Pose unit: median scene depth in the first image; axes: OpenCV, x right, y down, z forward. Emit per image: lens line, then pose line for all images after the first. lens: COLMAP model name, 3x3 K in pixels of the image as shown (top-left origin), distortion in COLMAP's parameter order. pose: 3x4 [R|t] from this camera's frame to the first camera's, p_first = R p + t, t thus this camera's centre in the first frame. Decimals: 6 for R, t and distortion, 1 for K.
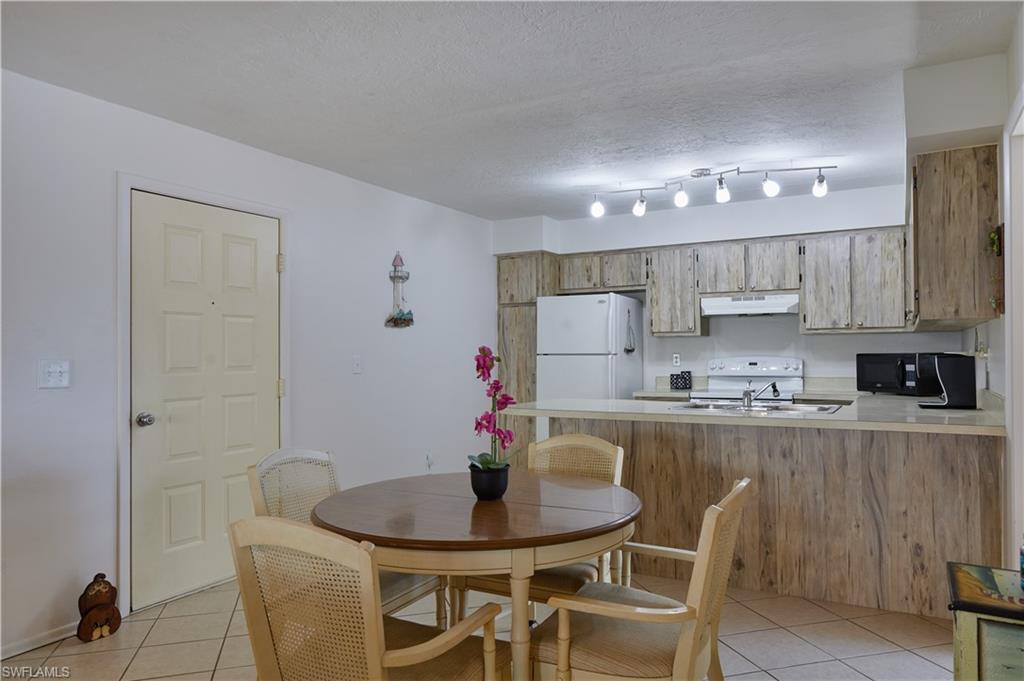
lens RADIAL K [[704.2, 0, 512.9], [0, 704.2, 354.0], [0, 0, 1]] dist [-0.000899, -0.001002]
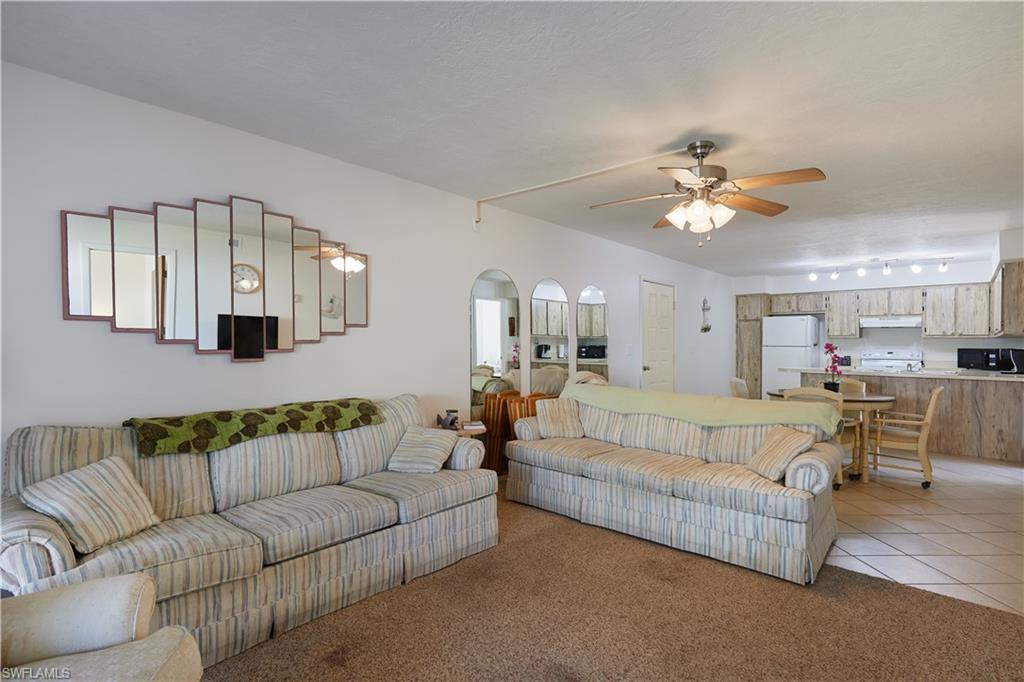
lens RADIAL K [[488.9, 0, 511.7], [0, 488.9, 349.1], [0, 0, 1]] dist [0.000347, 0.000436]
pose [[0.971688, 0.019074, -0.235498, -0.376678], [-0.016608, 0.999785, 0.012449, 0.004768], [0.235684, -0.008185, 0.971795, -0.579877]]
